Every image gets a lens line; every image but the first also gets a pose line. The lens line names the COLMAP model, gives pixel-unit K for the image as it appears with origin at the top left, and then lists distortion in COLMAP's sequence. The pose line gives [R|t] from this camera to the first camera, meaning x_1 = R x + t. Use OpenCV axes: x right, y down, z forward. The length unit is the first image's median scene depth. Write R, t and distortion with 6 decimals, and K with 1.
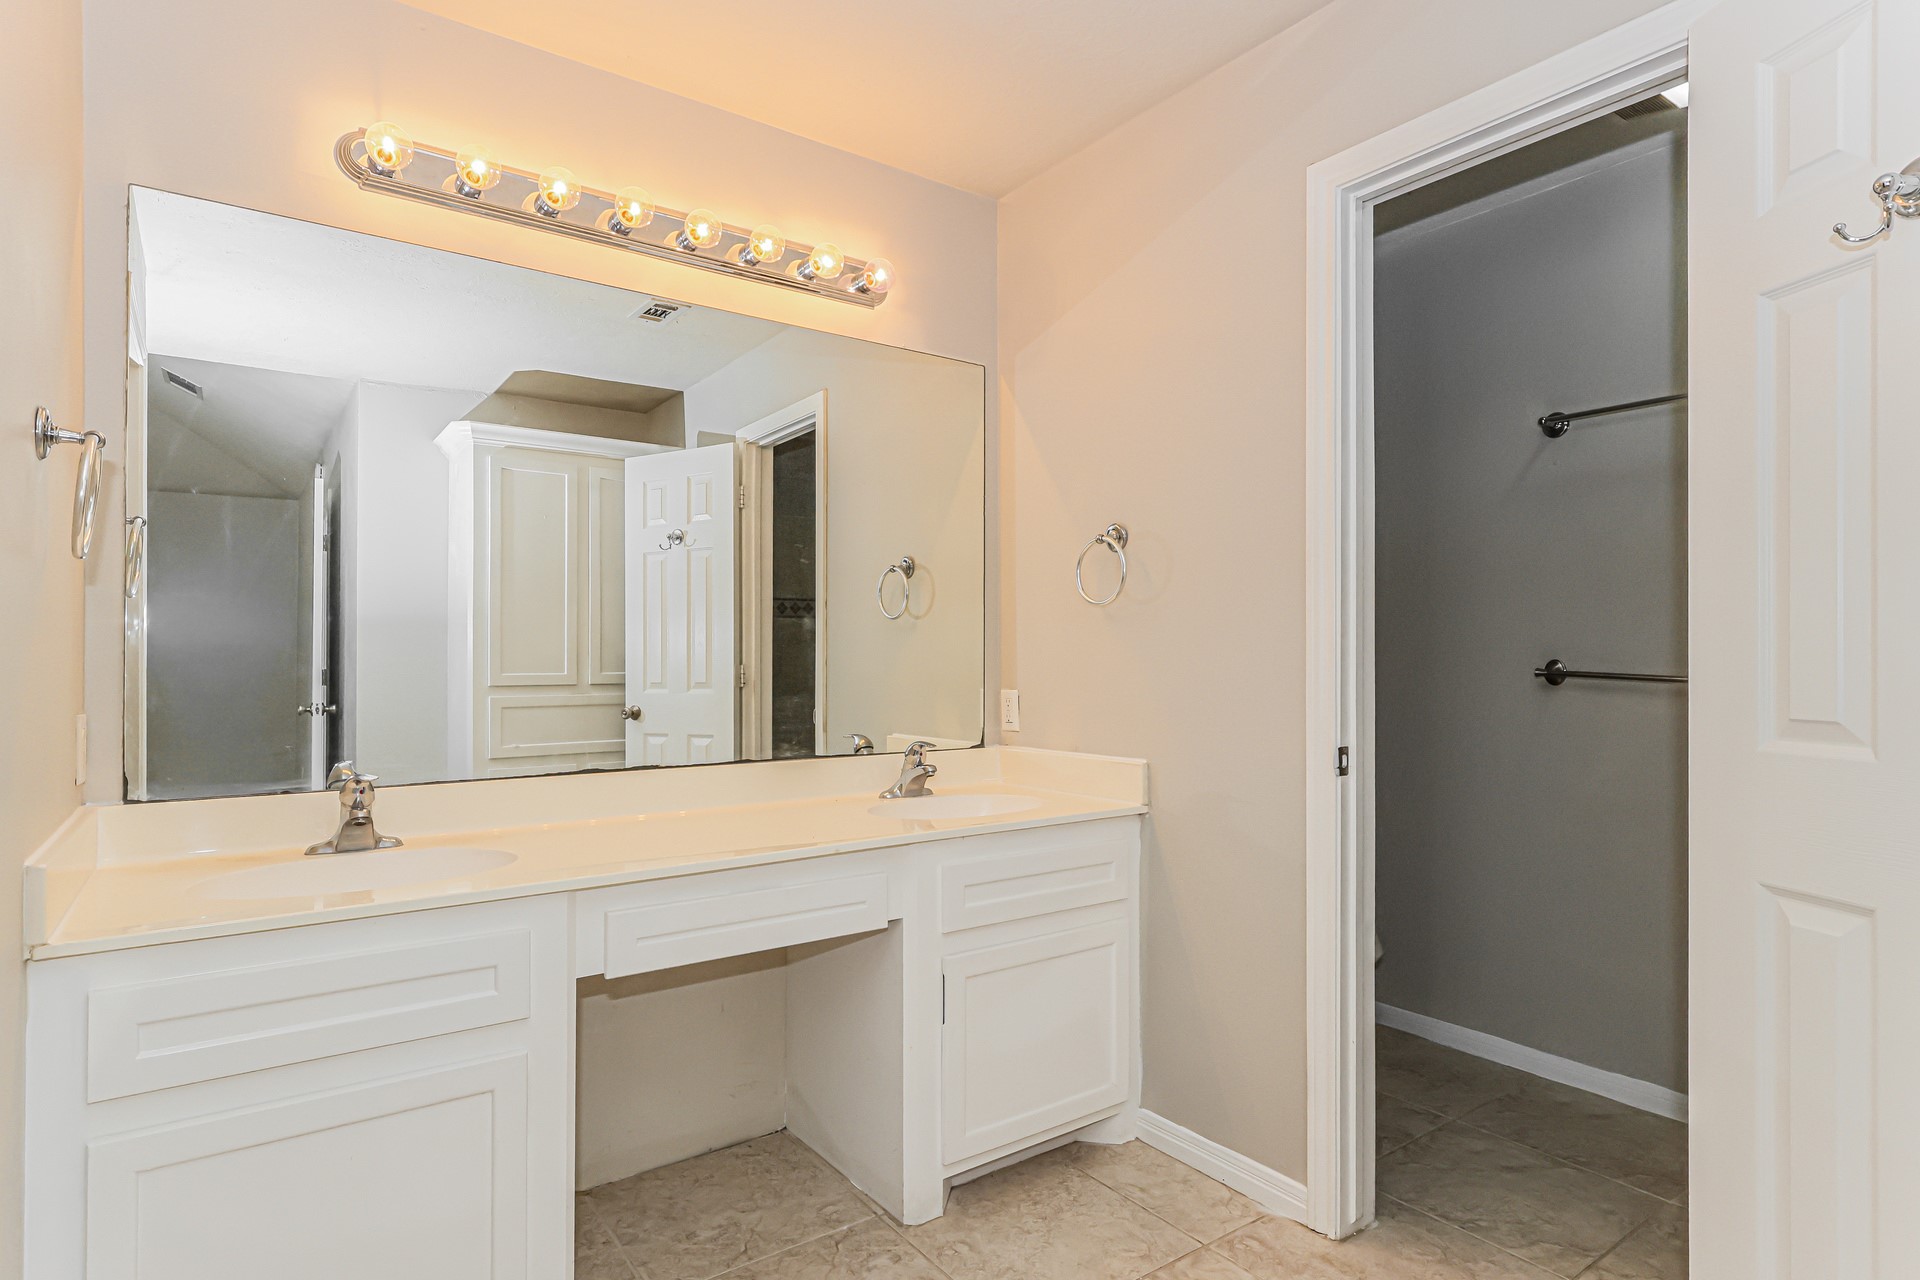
lens RADIAL K [[1020.4, 0, 960.8], [0, 1020.4, 651.6], [0, 0, 1]] dist [0.003274, 0.002437]
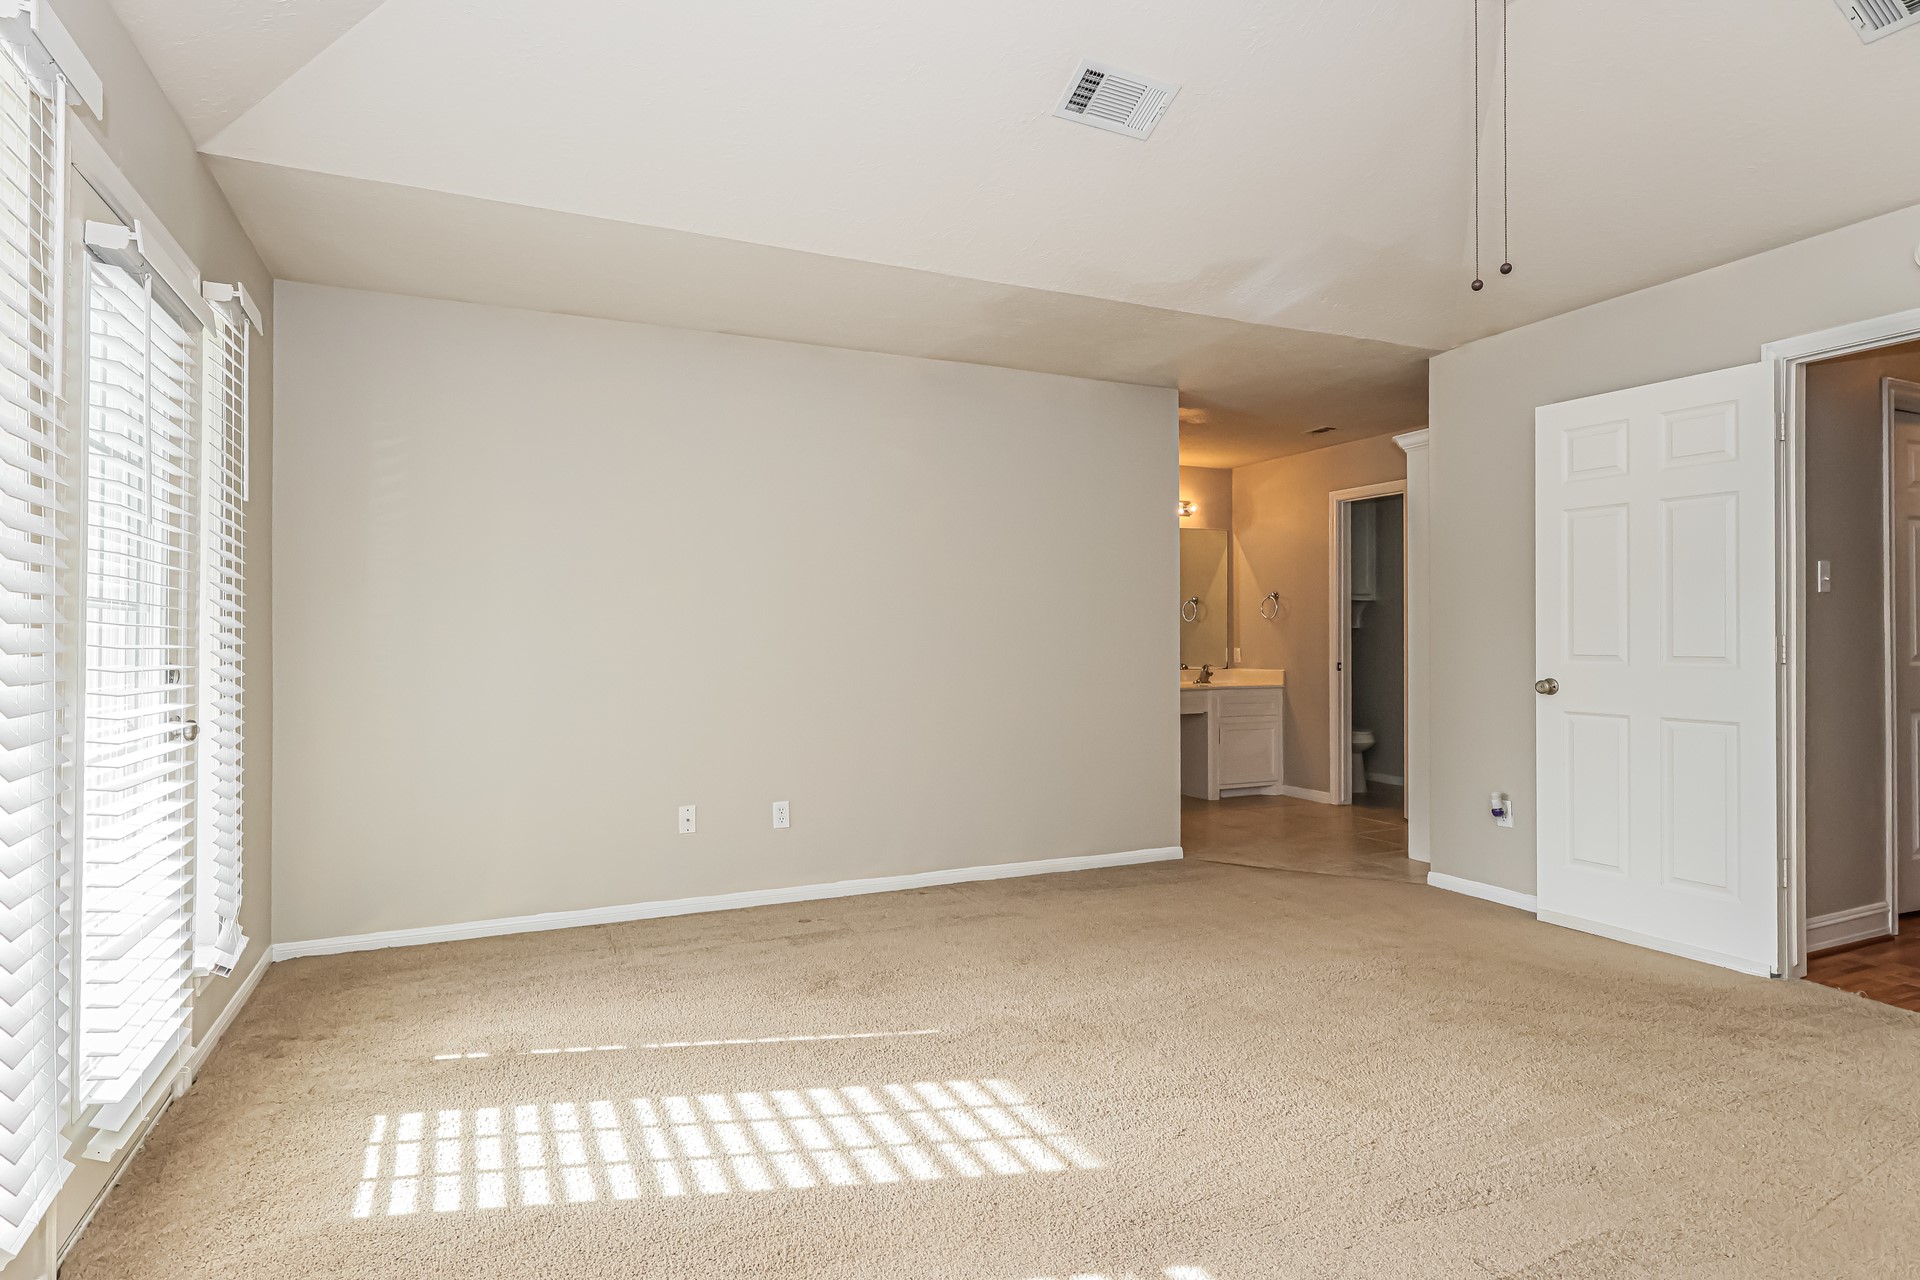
lens RADIAL K [[1020.4, 0, 963.4], [0, 1020.4, 626.4], [0, 0, 1]] dist [0.003274, 0.002437]
pose [[0.981495, -0.001573, -0.191480, -0.166805], [0.002400, 0.999989, 0.004086, -0.034992], [0.191471, -0.004470, 0.981488, -2.044131]]
